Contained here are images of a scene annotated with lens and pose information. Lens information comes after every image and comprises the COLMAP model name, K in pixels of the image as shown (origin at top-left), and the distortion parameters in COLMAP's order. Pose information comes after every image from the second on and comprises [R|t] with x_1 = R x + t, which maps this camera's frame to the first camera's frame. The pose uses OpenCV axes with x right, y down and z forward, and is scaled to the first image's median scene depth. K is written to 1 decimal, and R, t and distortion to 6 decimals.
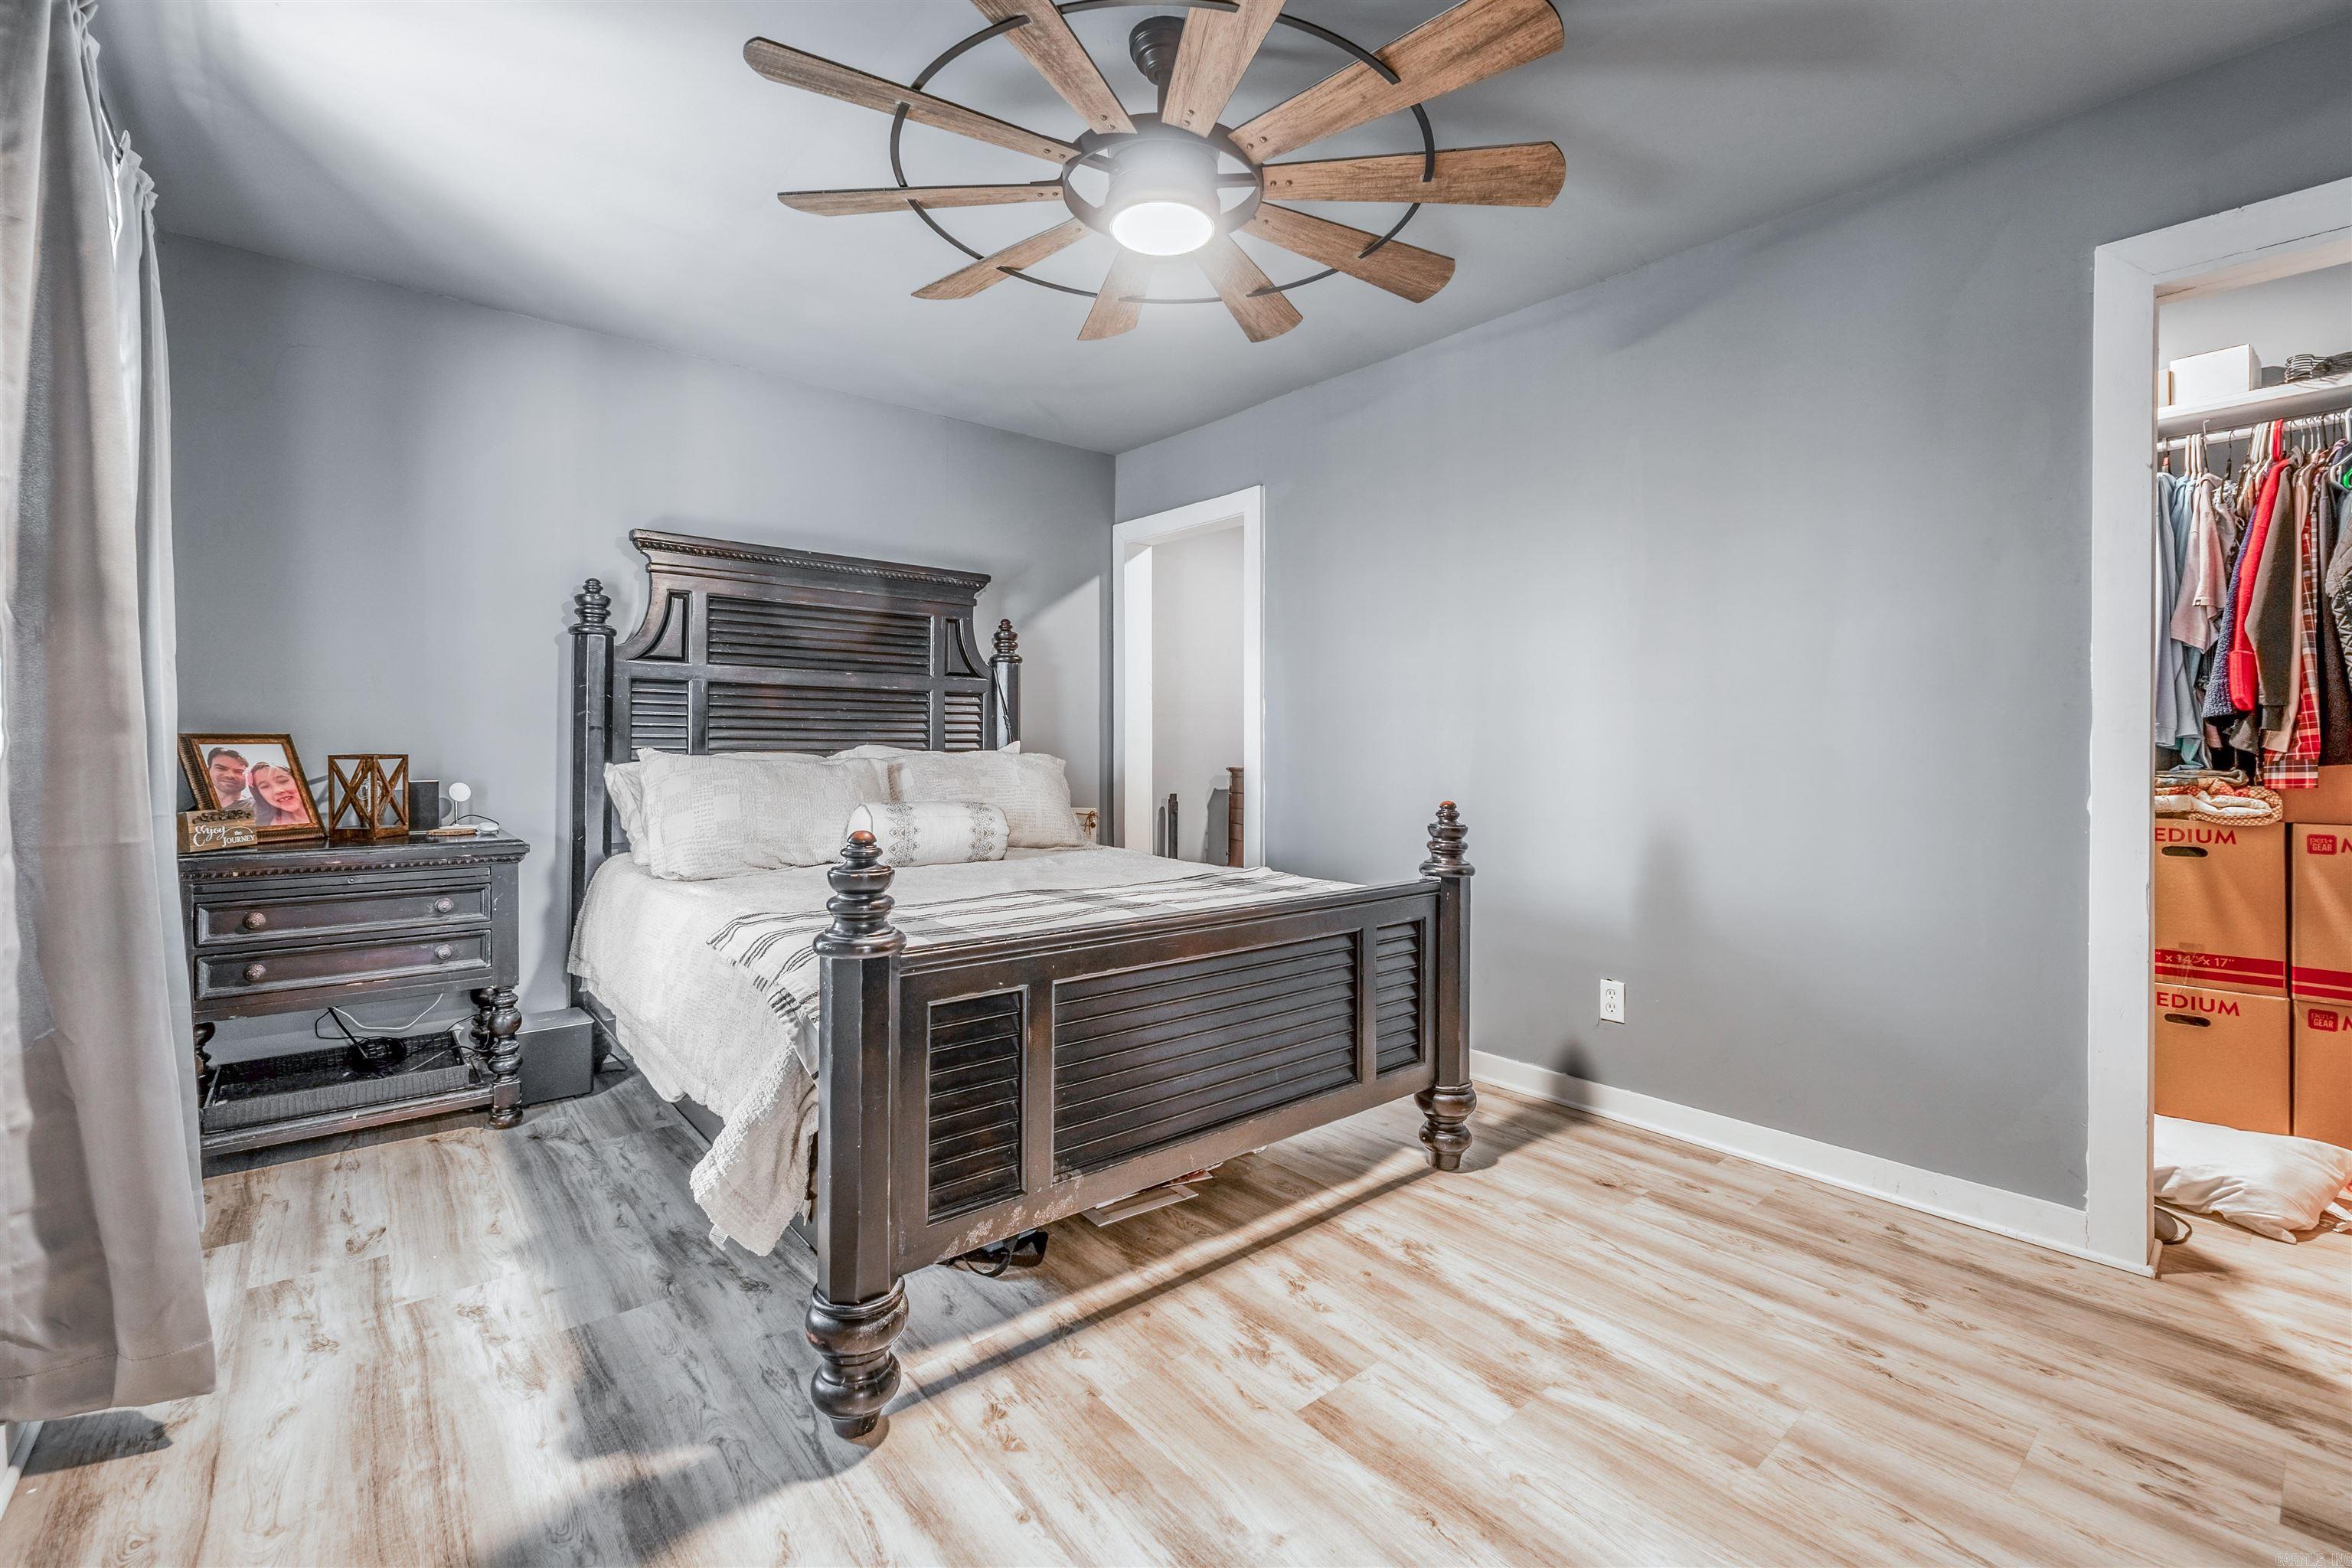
lens RADIAL K [[1002.5, 0, 1165.5], [0, 1002.5, 751.9], [0, 0, 1]] dist [-0.008903, 0.000249]
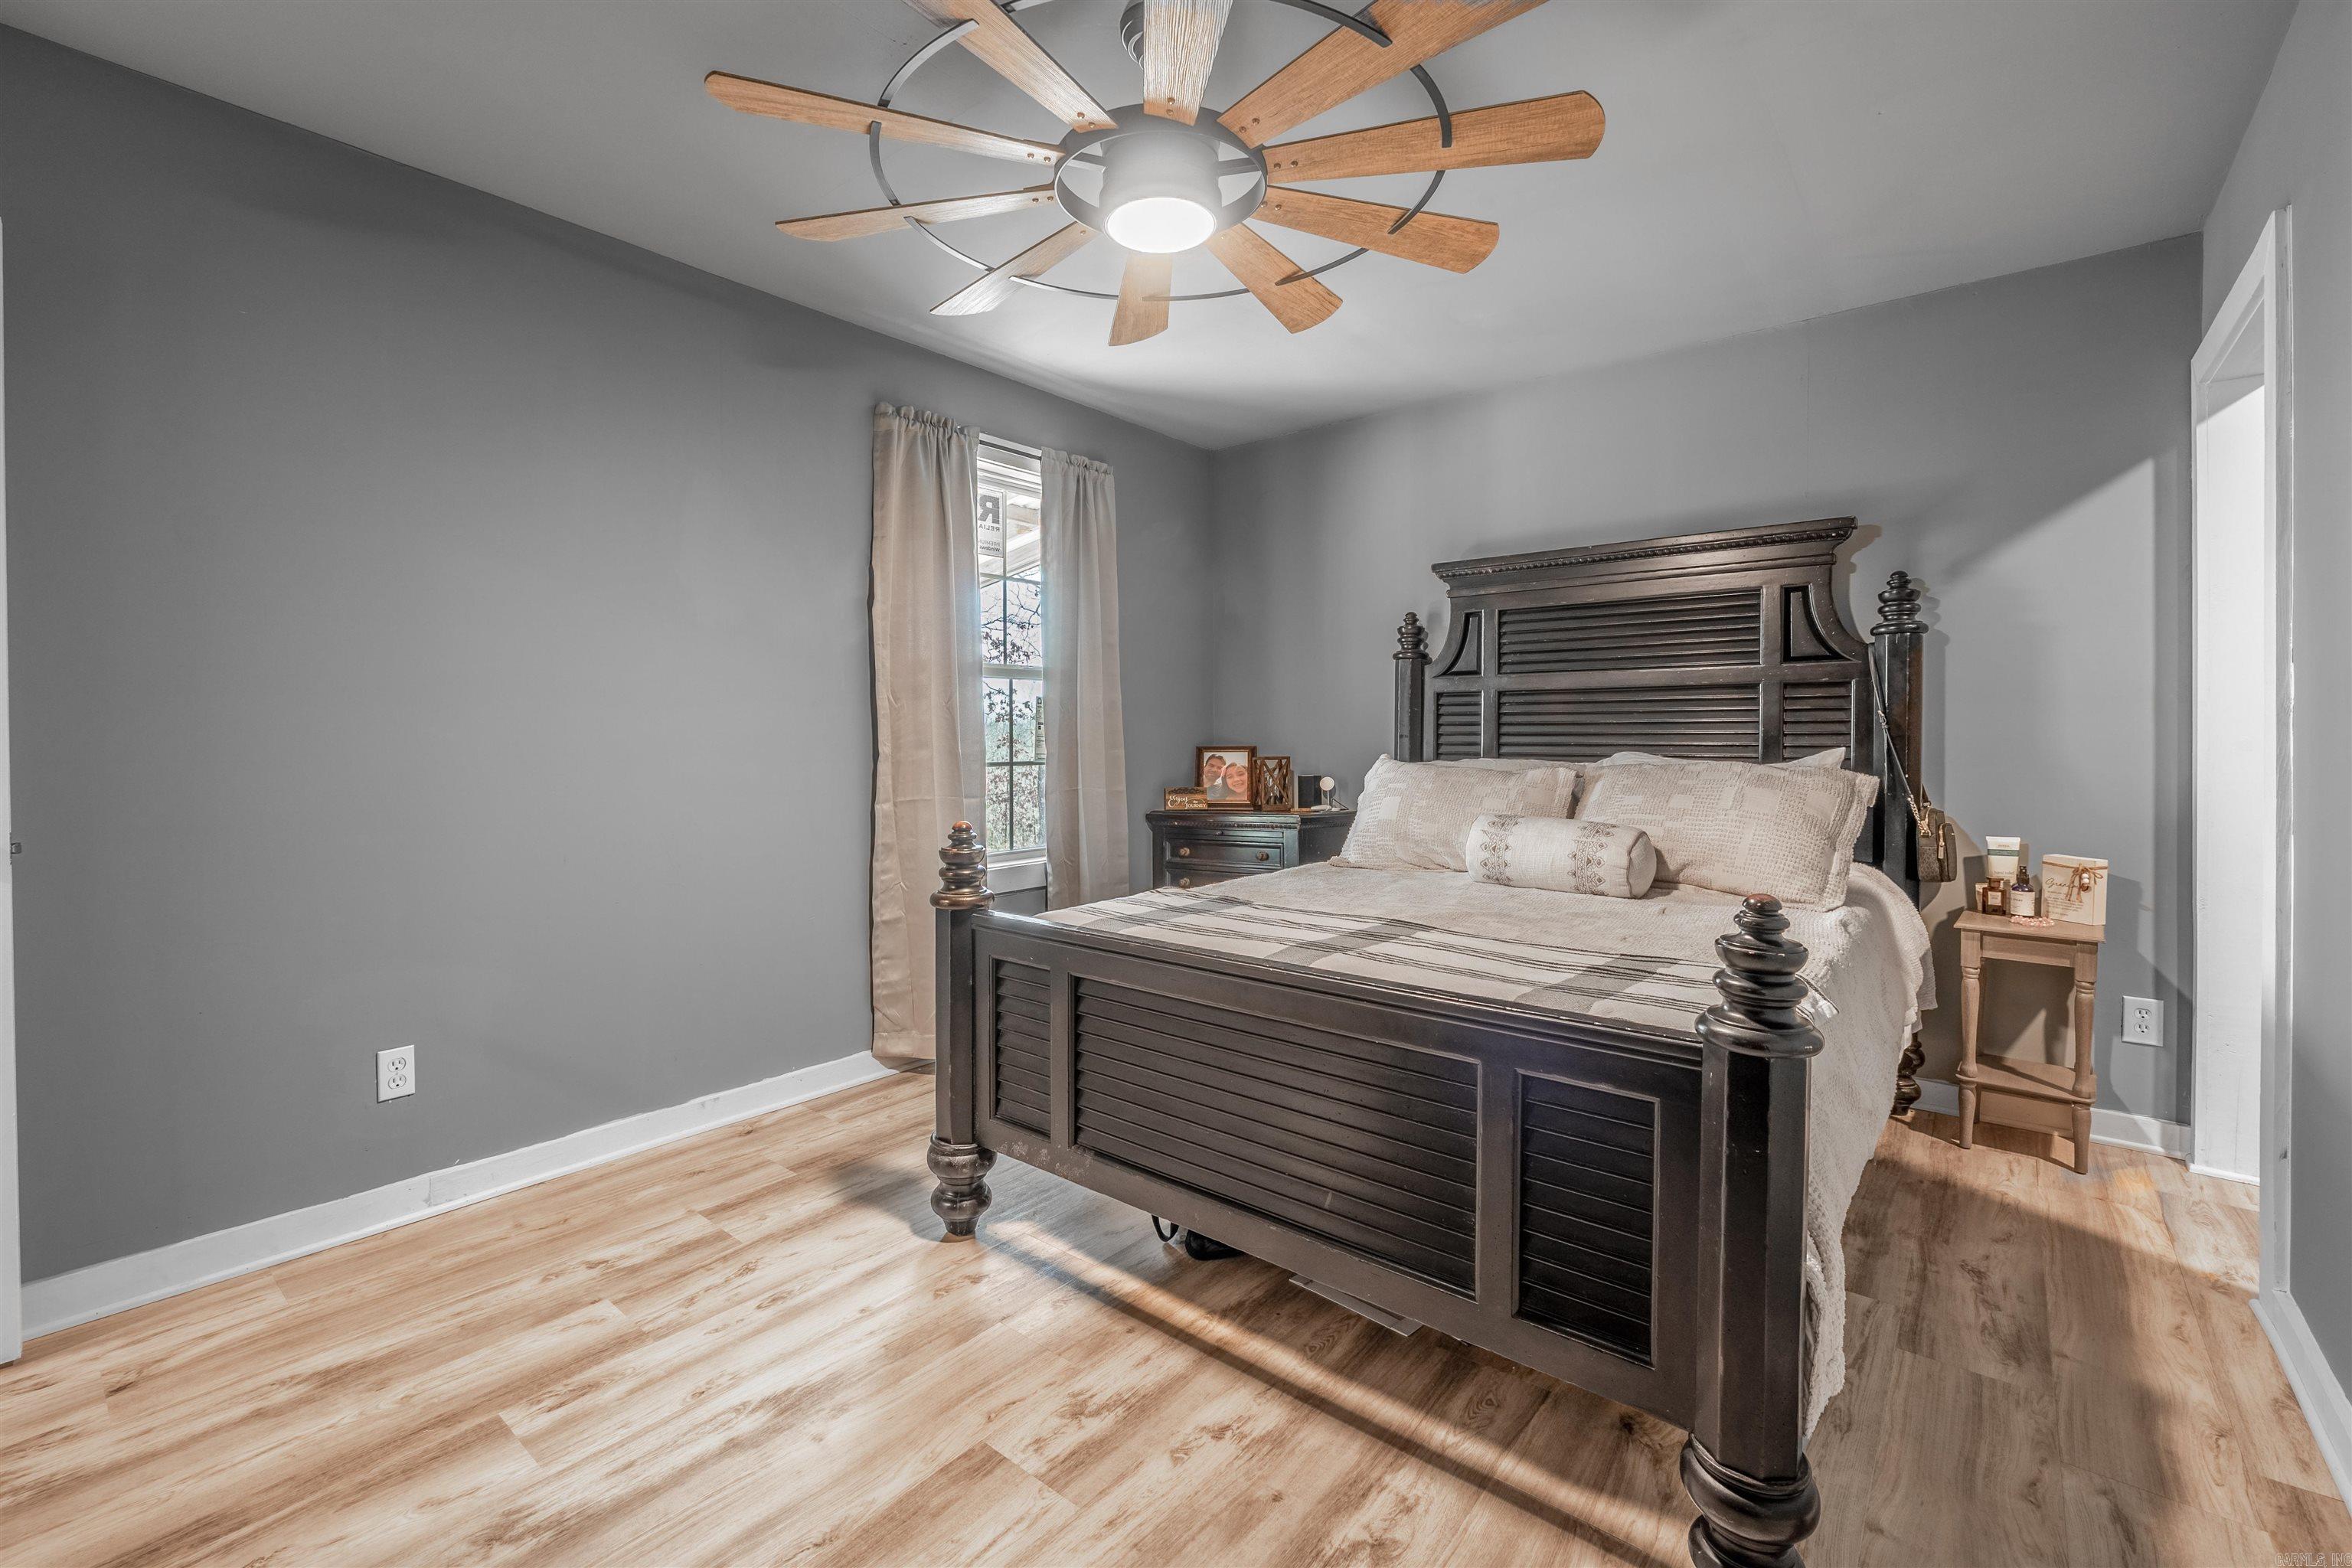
lens RADIAL K [[1002.5, 0, 1184.1], [0, 1002.5, 752.2], [0, 0, 1]] dist [-0.008903, 0.000249]
pose [[0.186778, 0.013519, -0.982309, 0.827075], [-0.001838, 0.999908, 0.013412, -0.029449], [0.982400, -0.000700, 0.186786, 0.735972]]
